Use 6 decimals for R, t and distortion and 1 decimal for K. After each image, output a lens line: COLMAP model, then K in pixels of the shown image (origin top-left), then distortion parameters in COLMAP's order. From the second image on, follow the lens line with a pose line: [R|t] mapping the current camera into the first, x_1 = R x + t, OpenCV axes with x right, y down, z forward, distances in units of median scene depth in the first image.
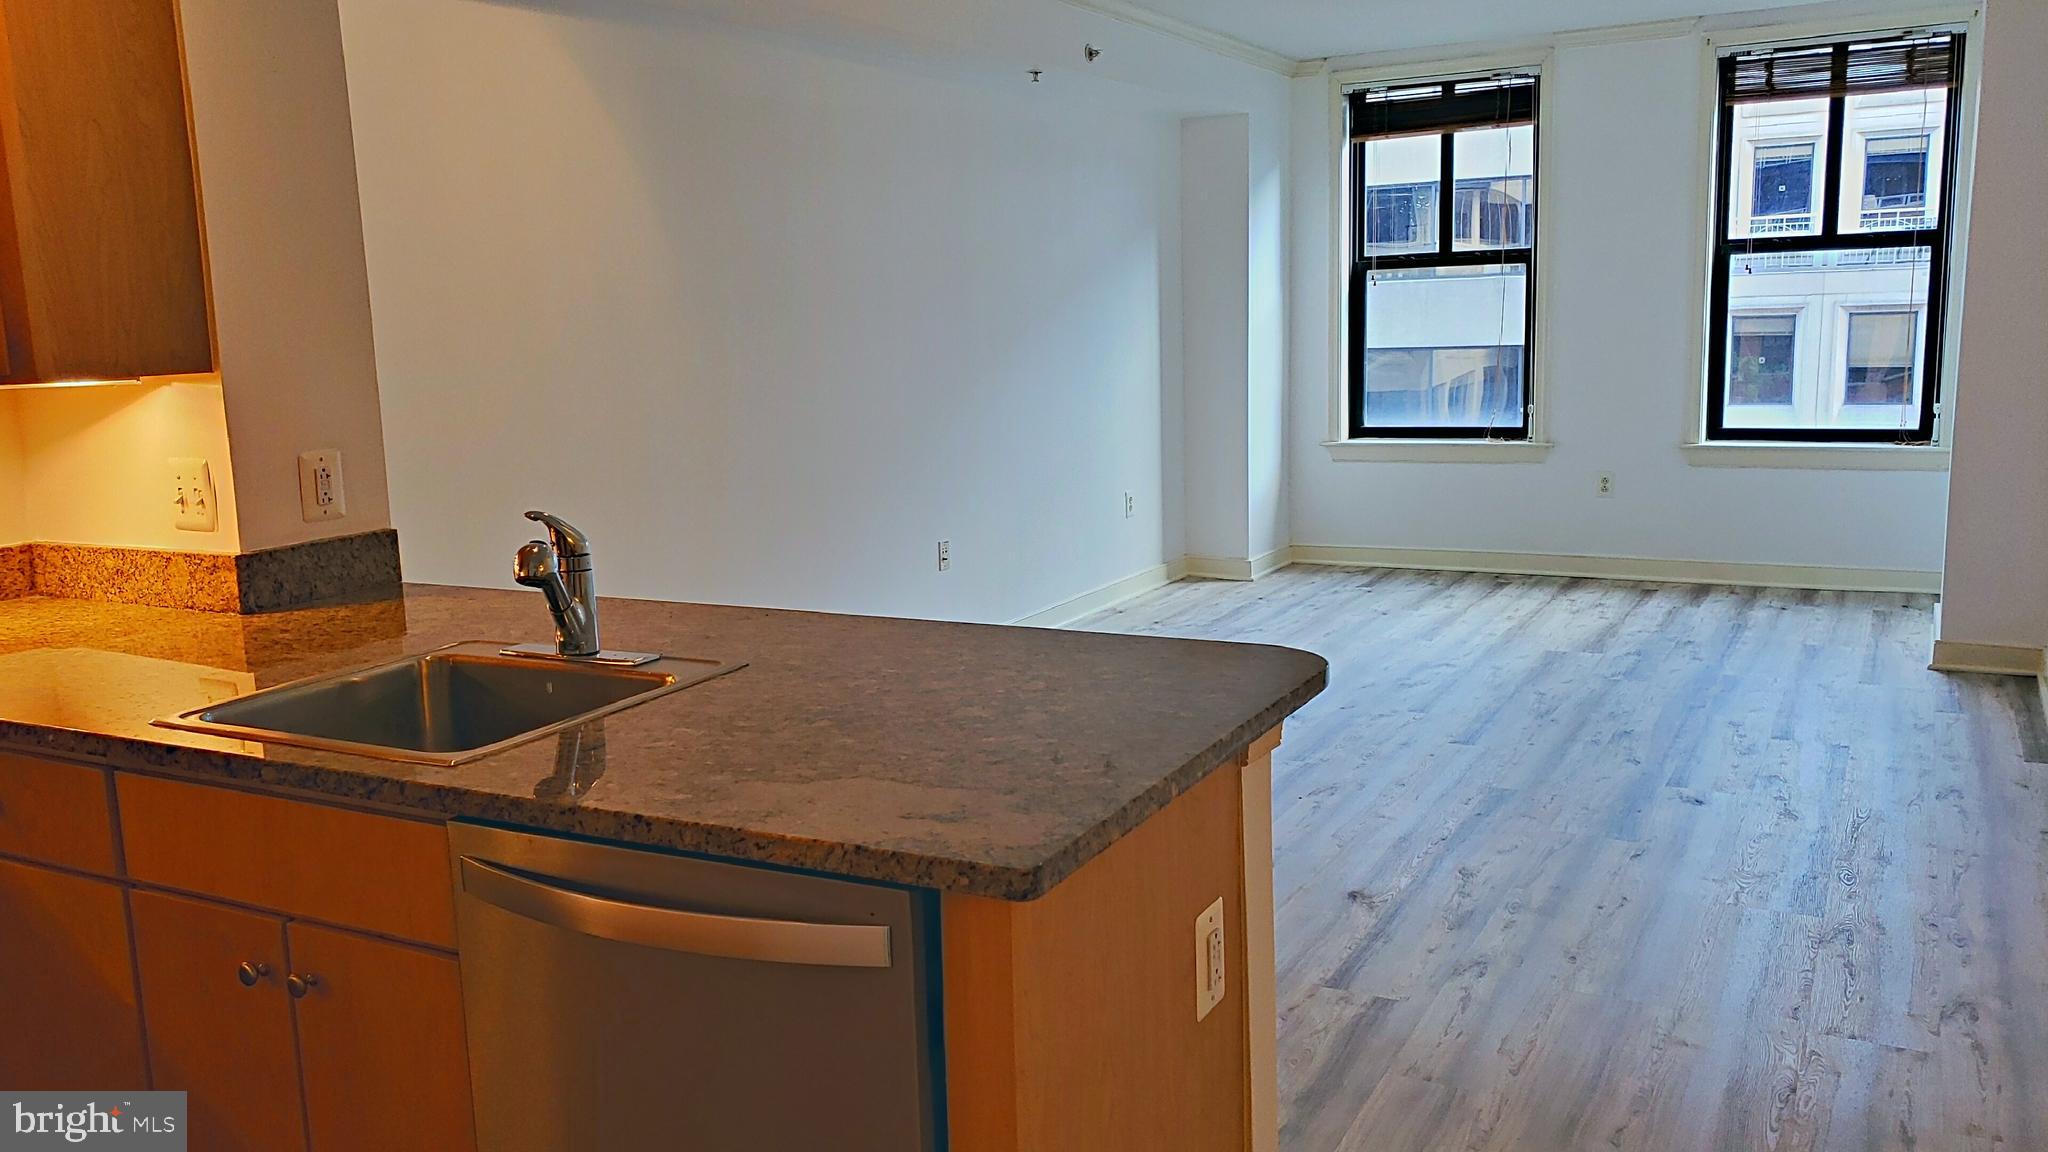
lens RADIAL K [[1612.8, 0, 1017.2], [0, 1612.8, 571.1], [0, 0, 1]] dist [0.031483, -0.005666]
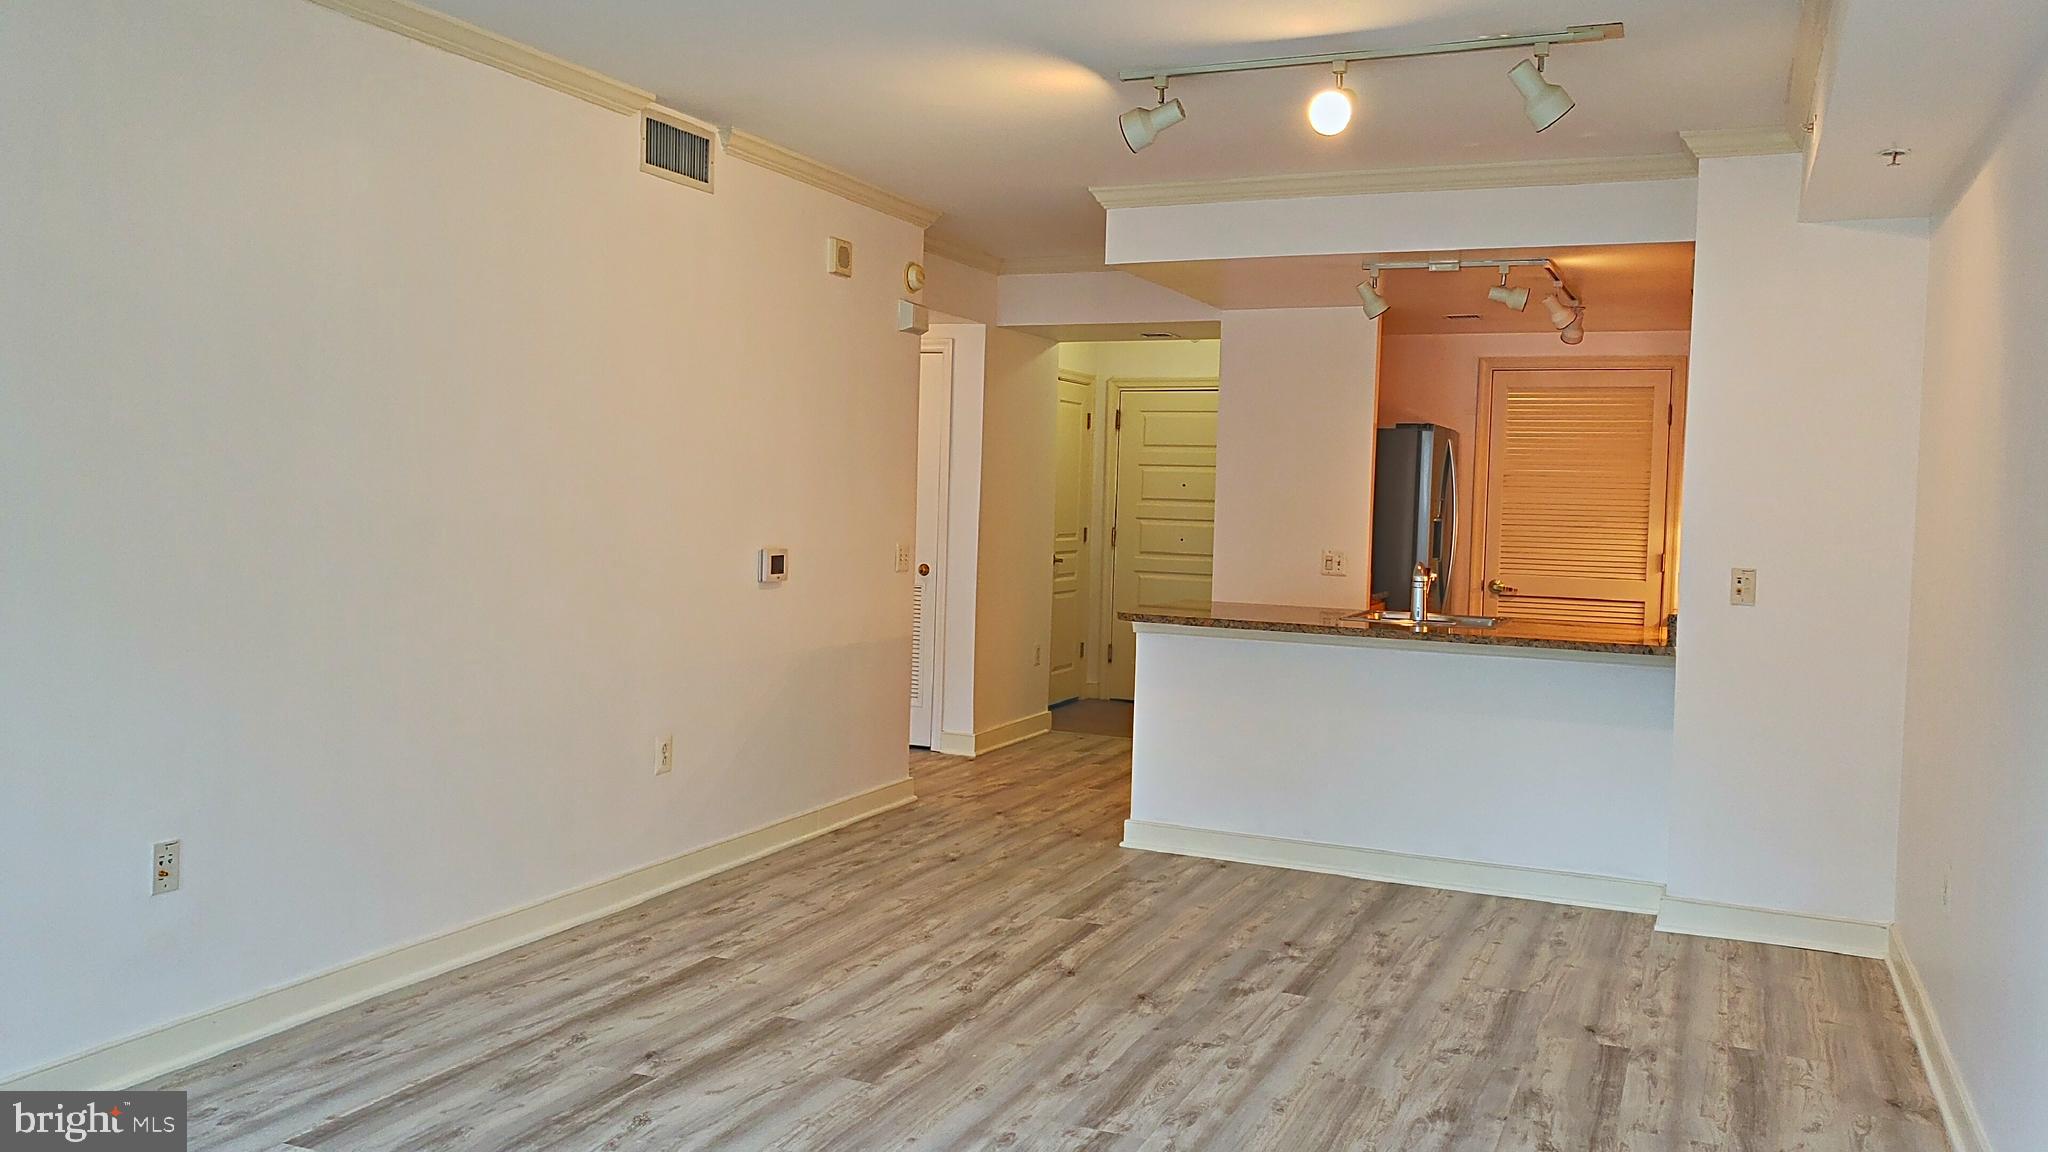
lens RADIAL K [[1612.8, 0, 1022.7], [0, 1612.8, 575.3], [0, 0, 1]] dist [0.031483, -0.005666]
pose [[-0.995396, 0.006578, -0.095619, 0.452042], [-0.014480, 0.975870, 0.217873, -0.435040], [0.094745, 0.218254, -0.971282, 2.659376]]
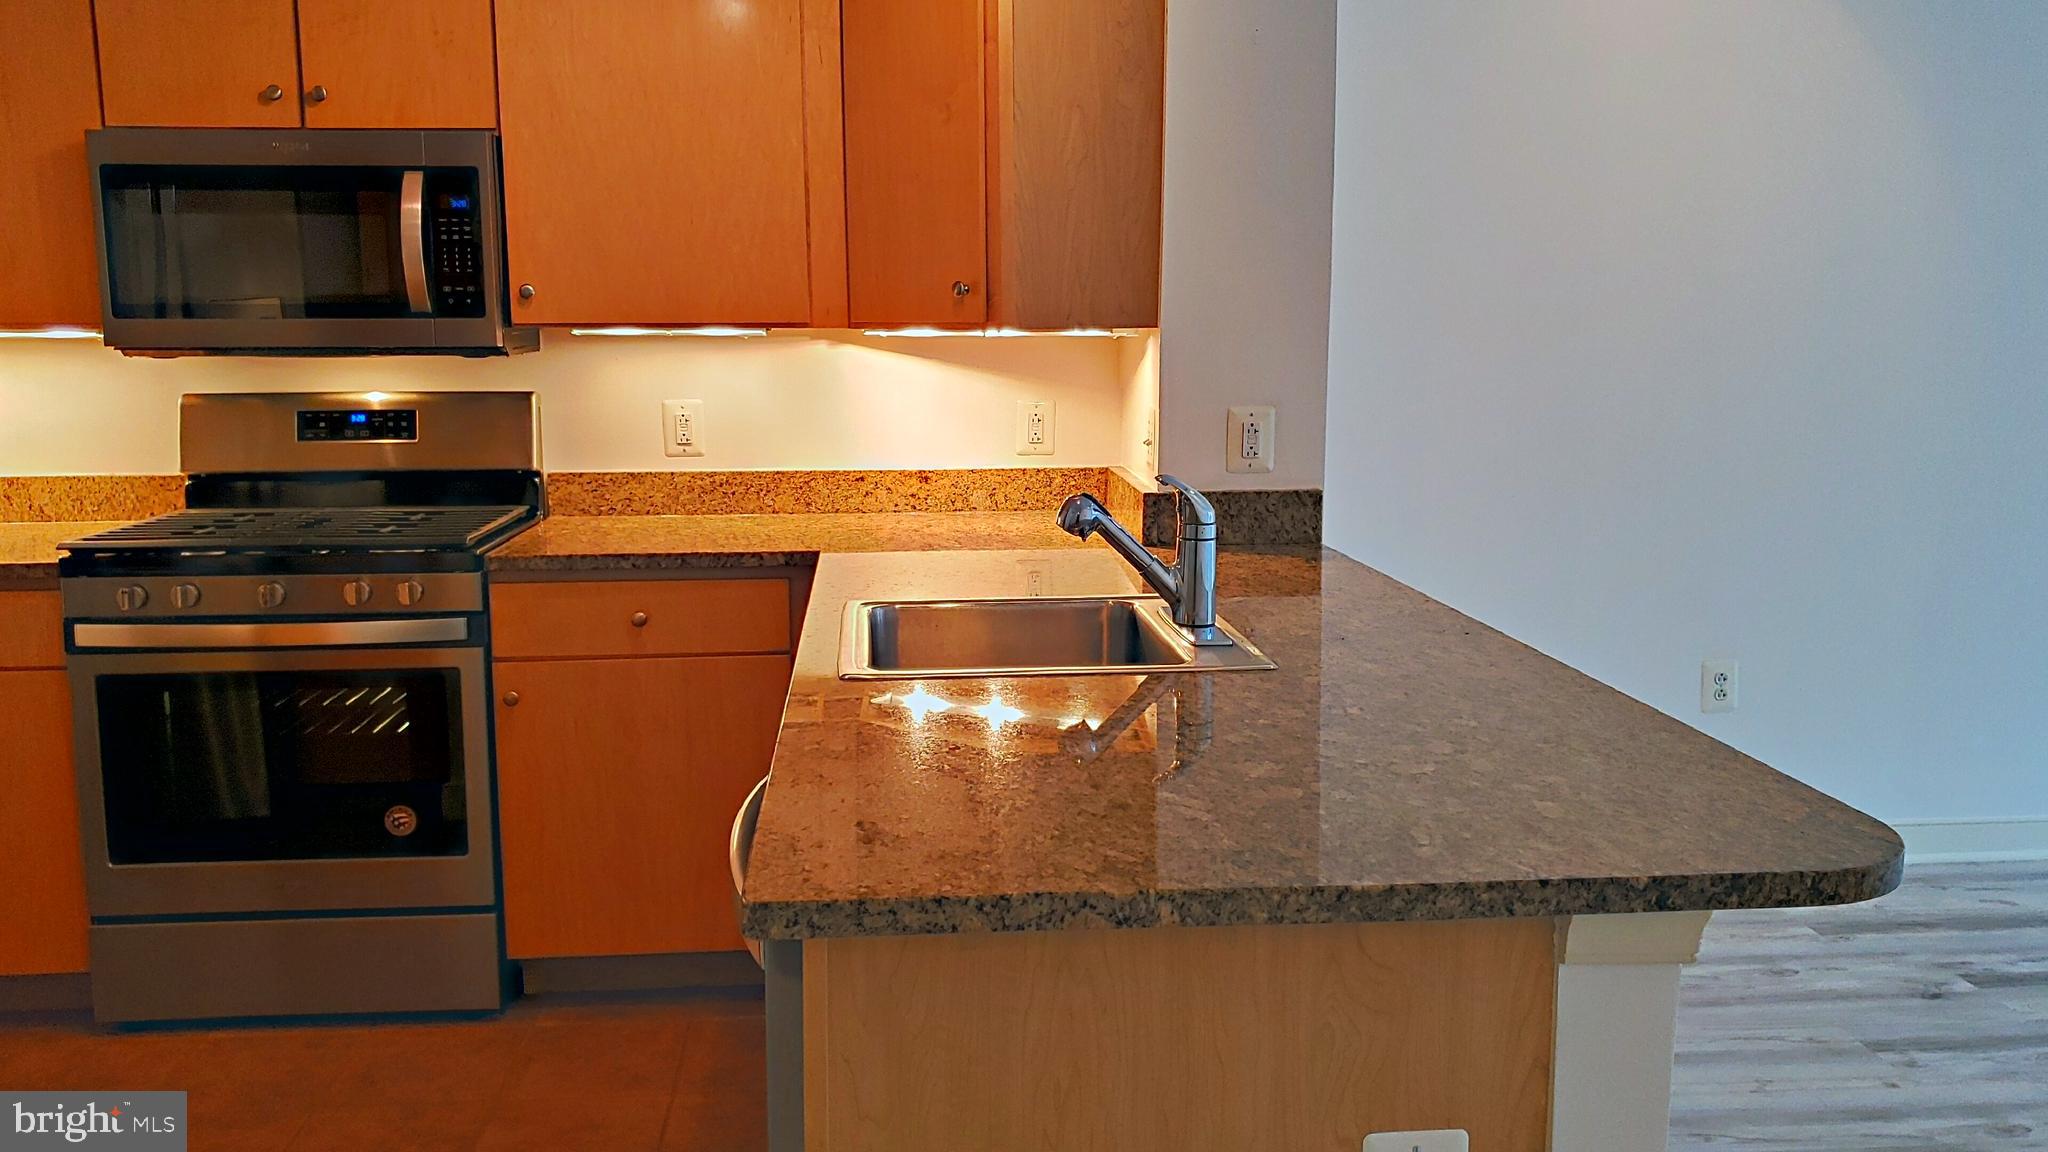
lens RADIAL K [[1612.8, 0, 1026.2], [0, 1612.8, 584.5], [0, 0, 1]] dist [0.031483, -0.005666]
pose [[0.535089, 0.167592, -0.828005, 0.364647], [-0.150694, 0.983341, 0.101648, -0.043480], [0.831246, 0.070384, 0.551430, 0.298634]]
